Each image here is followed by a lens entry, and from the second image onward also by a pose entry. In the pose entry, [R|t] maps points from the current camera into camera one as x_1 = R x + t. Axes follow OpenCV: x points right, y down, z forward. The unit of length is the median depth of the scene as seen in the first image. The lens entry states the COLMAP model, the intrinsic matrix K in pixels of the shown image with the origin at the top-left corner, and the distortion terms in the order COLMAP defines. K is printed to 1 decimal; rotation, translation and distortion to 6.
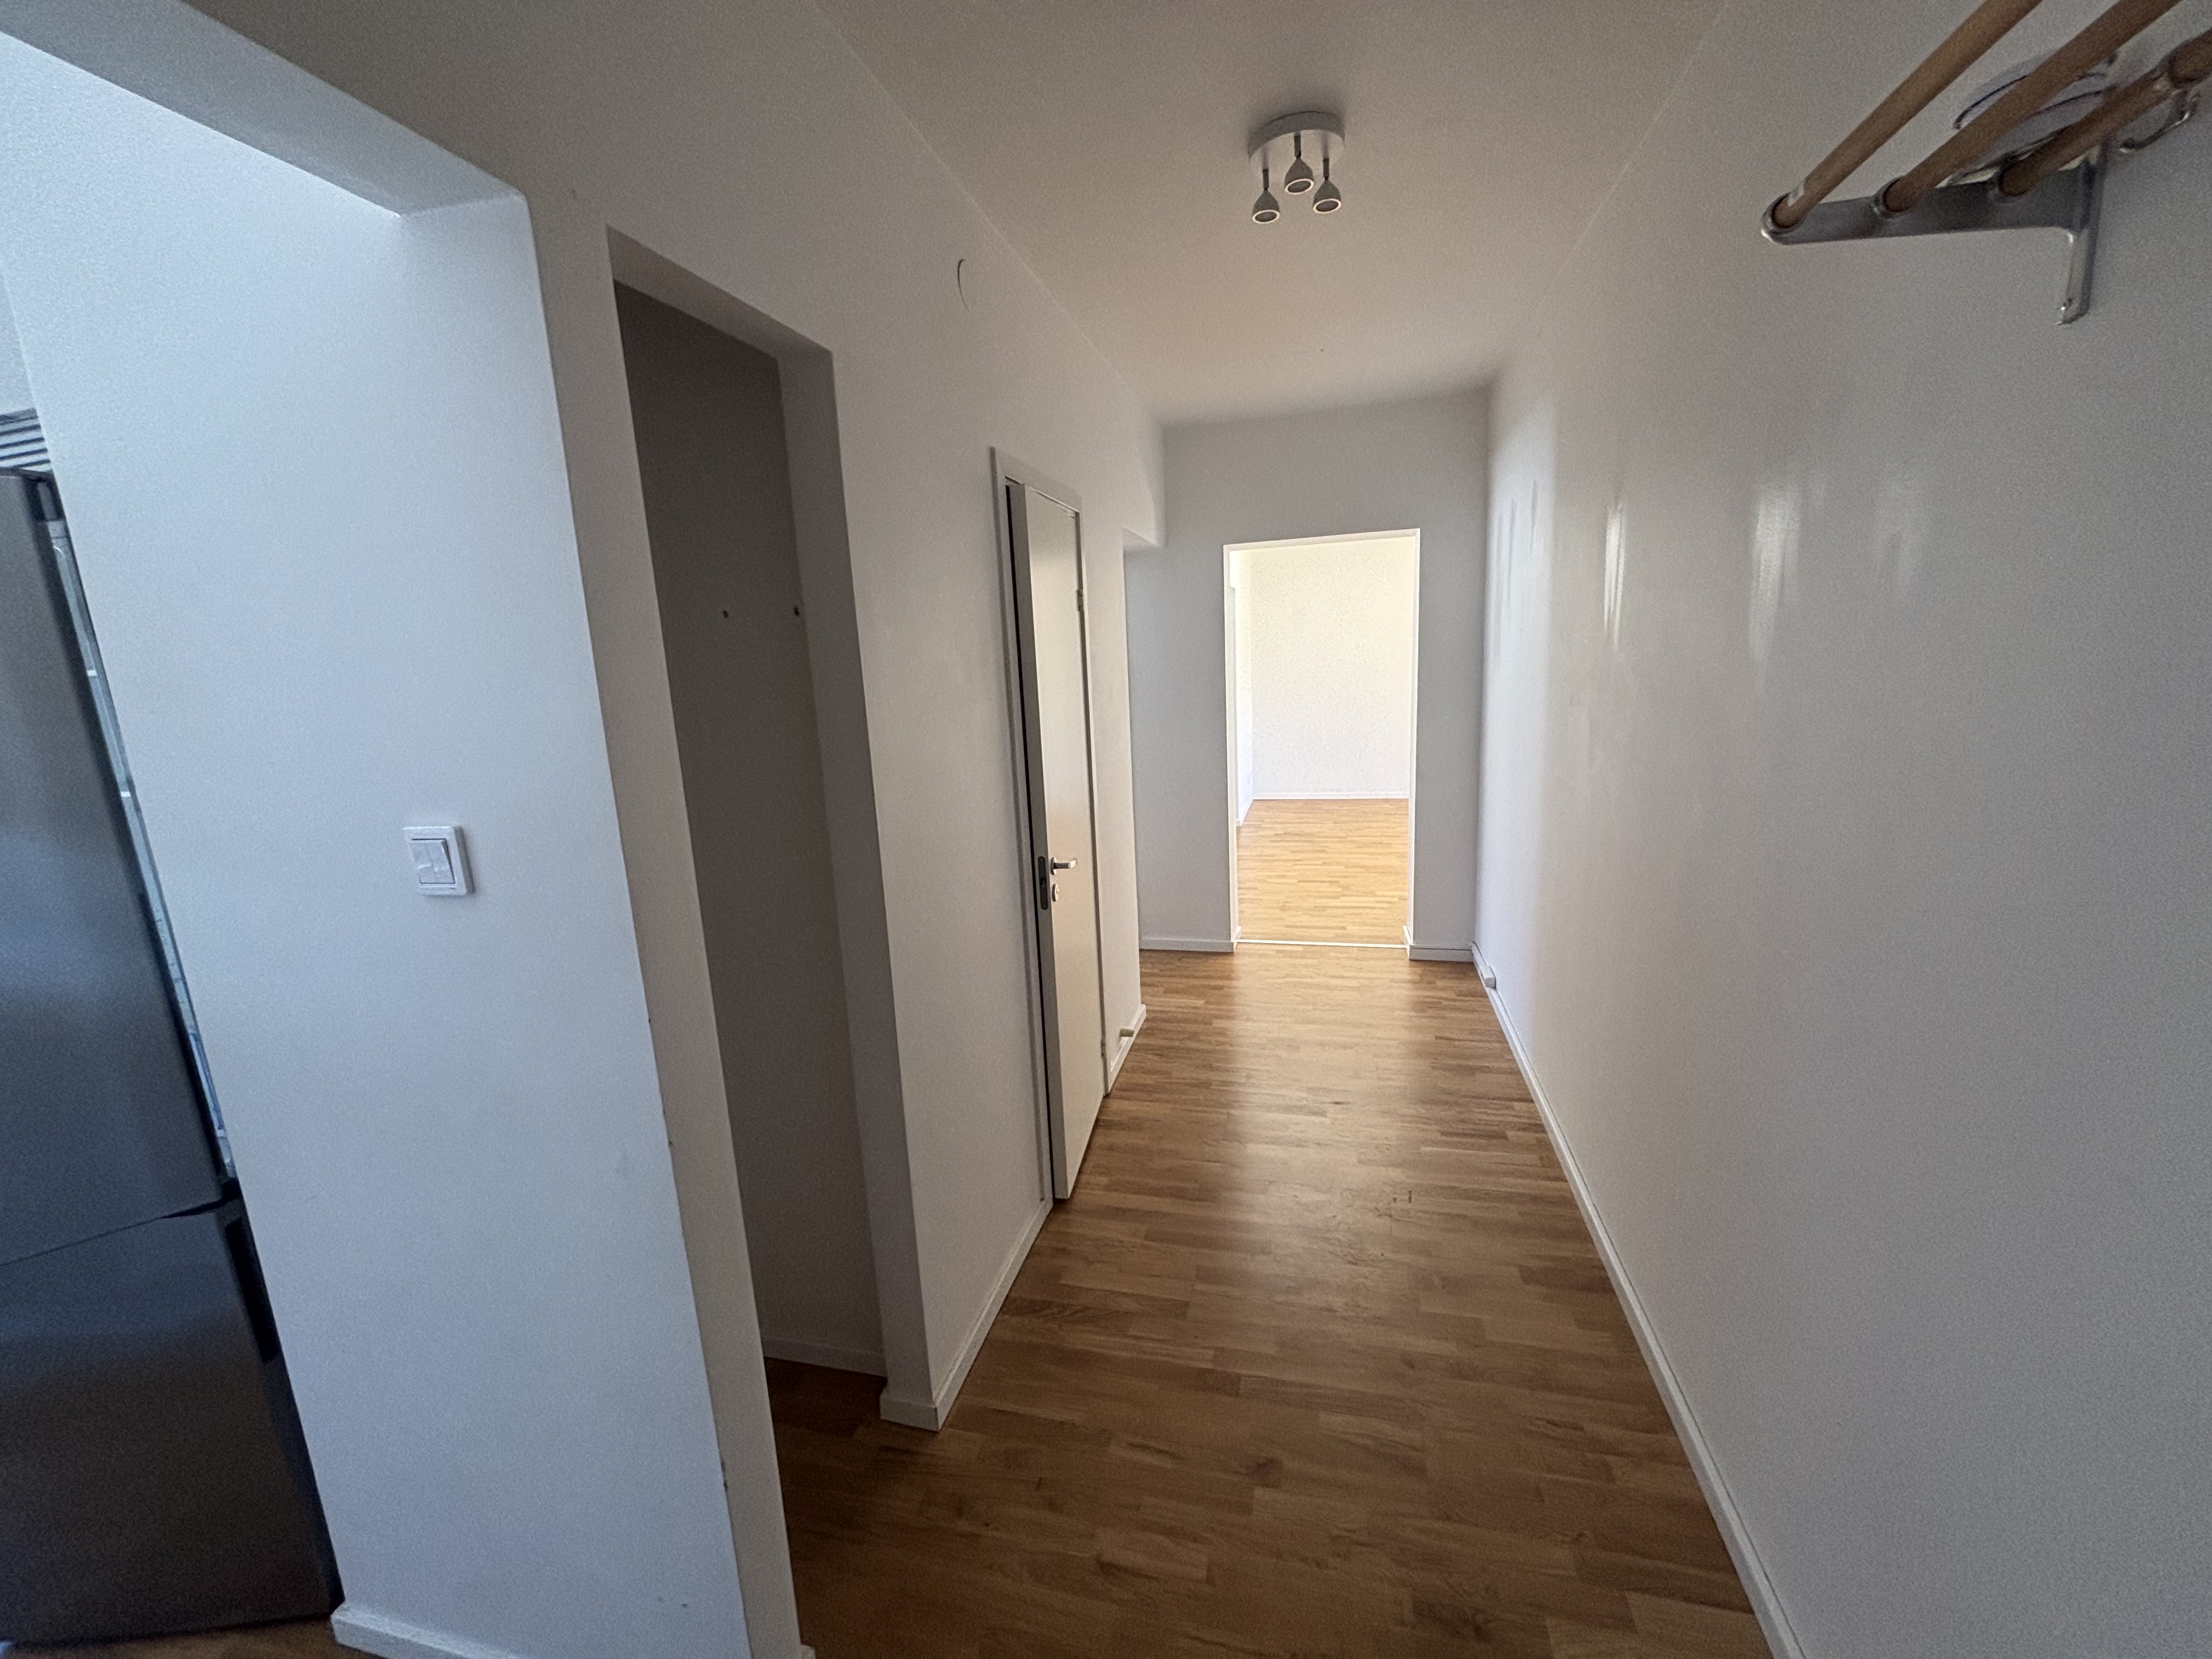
lens RADIAL K [[889.8, 0, 1106.0], [0, 889.8, 829.5], [0, 0, 1]] dist [-0.000447, 0.000115]
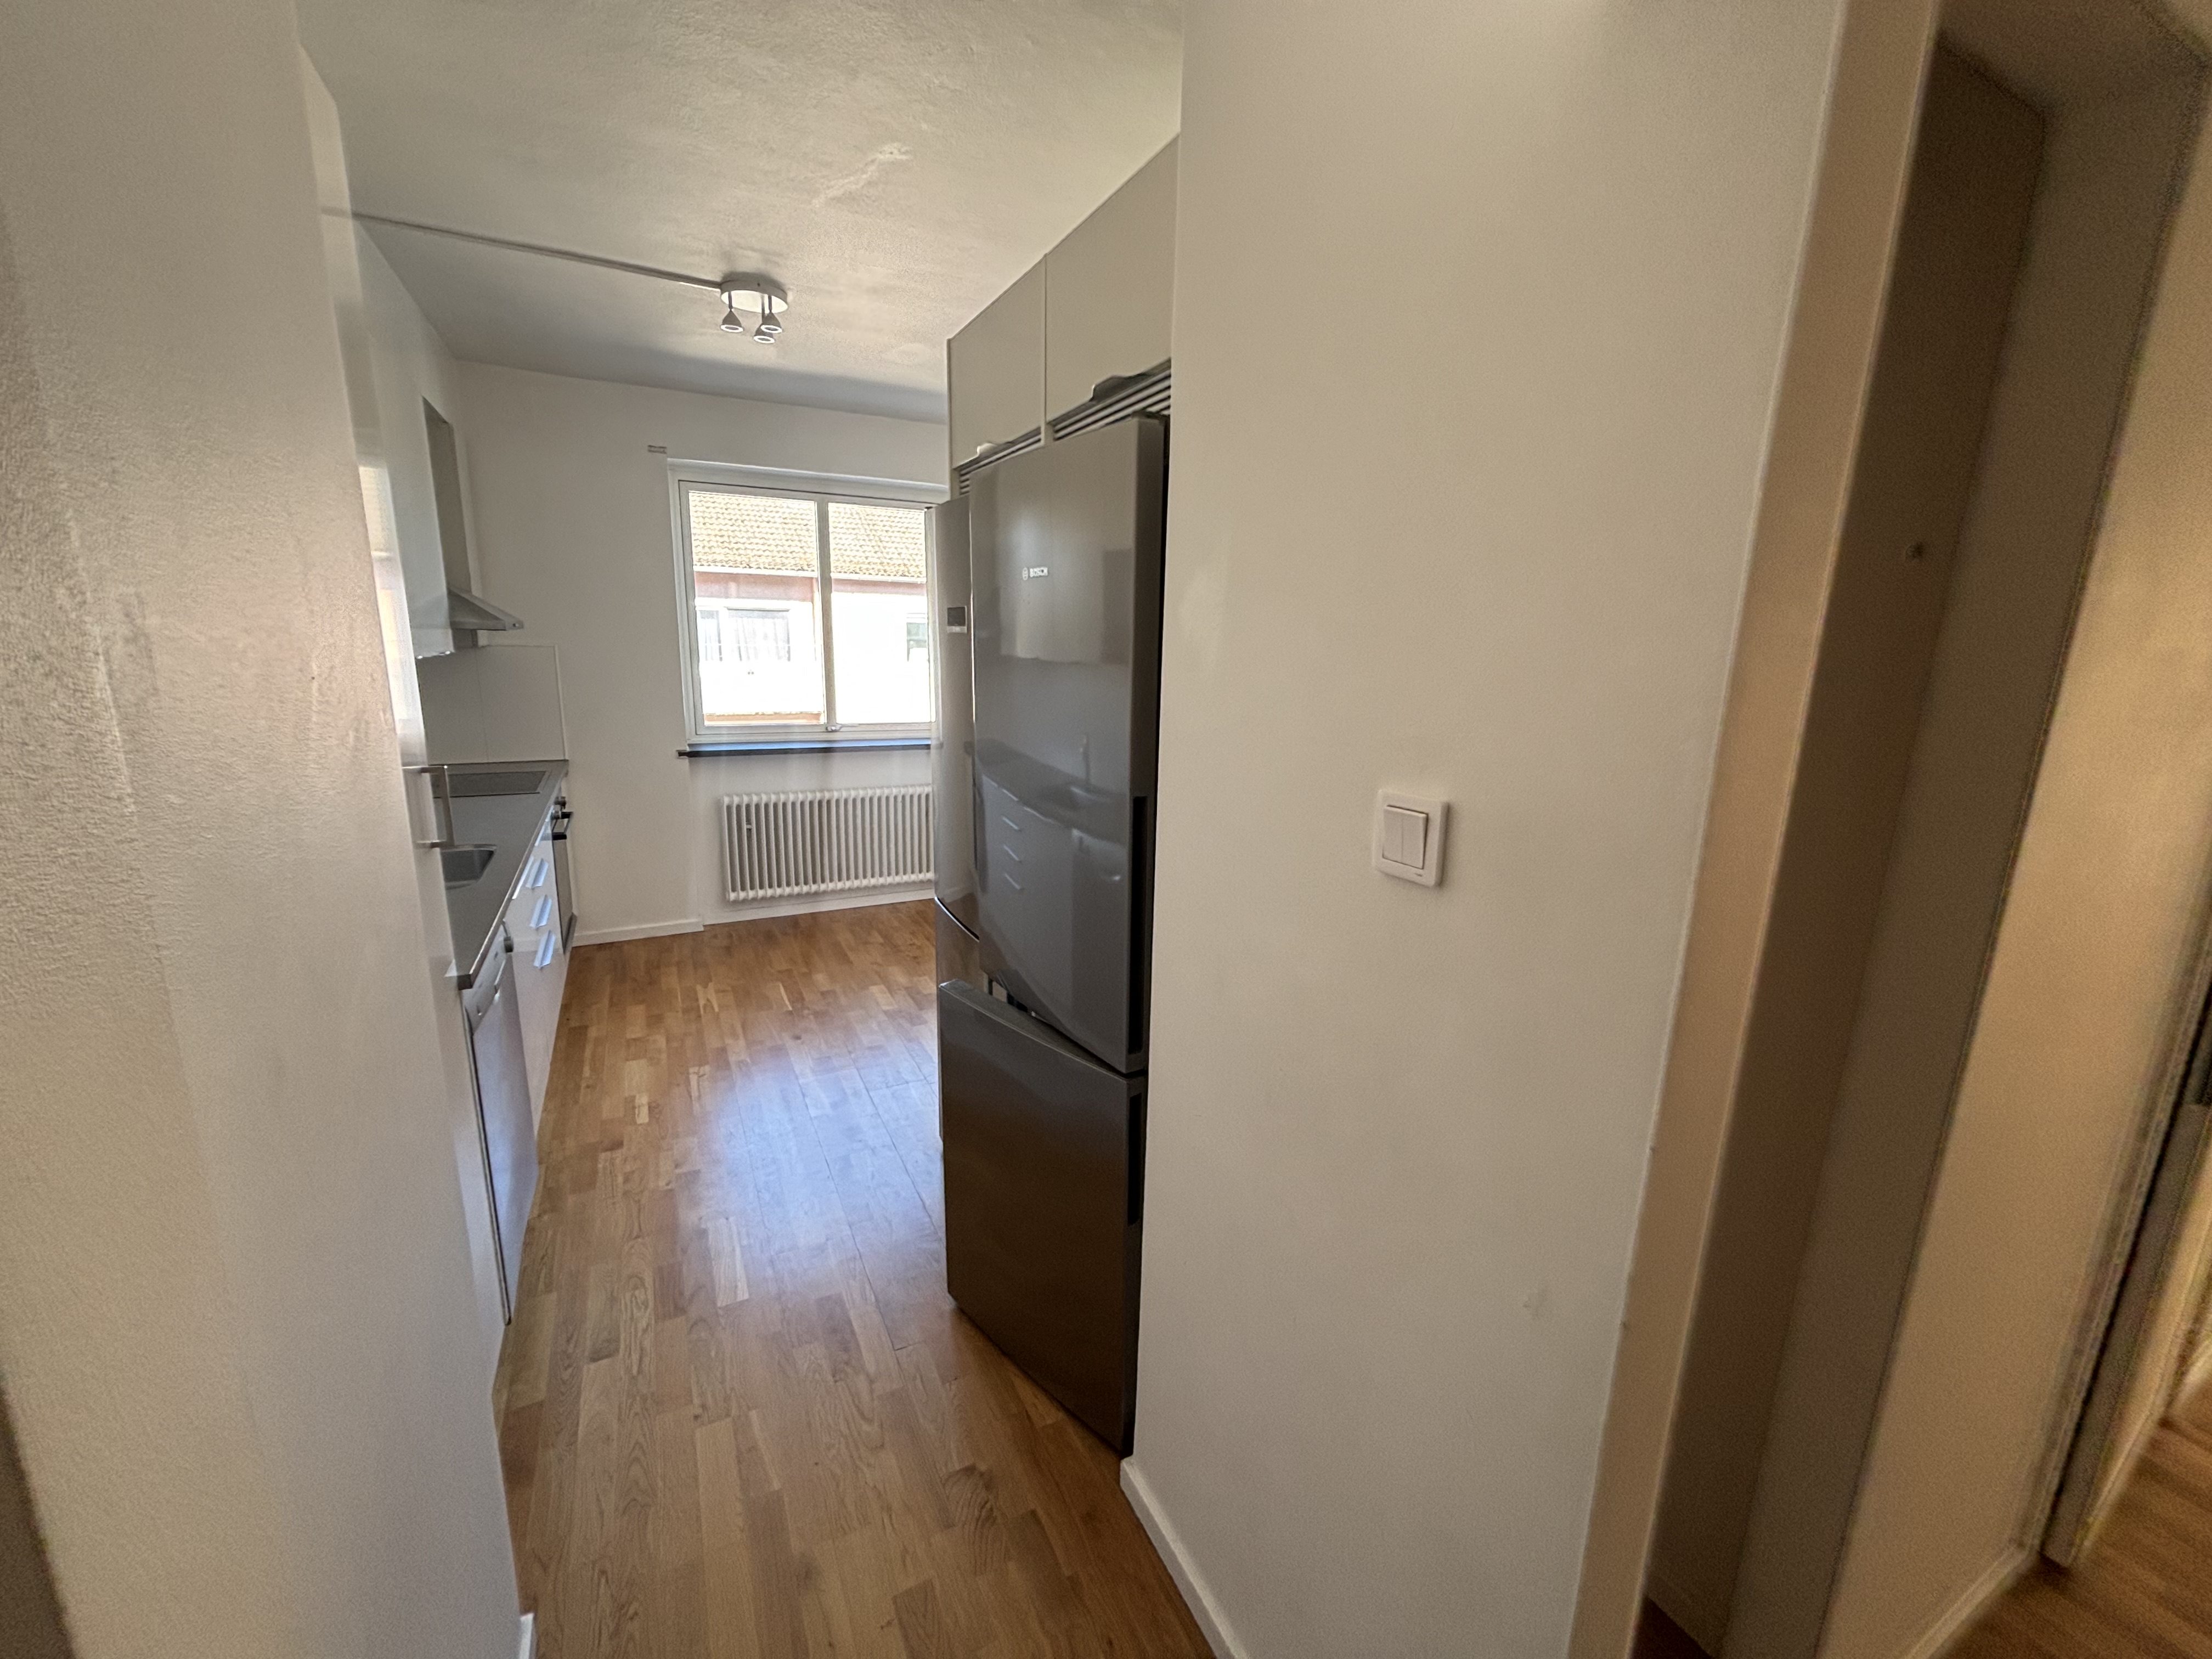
lens RADIAL K [[889.8, 0, 1106.0], [0, 889.8, 829.5], [0, 0, 1]] dist [-0.000447, 0.000115]
pose [[0.661552, 0.226986, -0.714721, -0.310666], [-0.201877, 0.971811, 0.121775, -0.013963], [0.722215, 0.063726, 0.688727, 0.196213]]
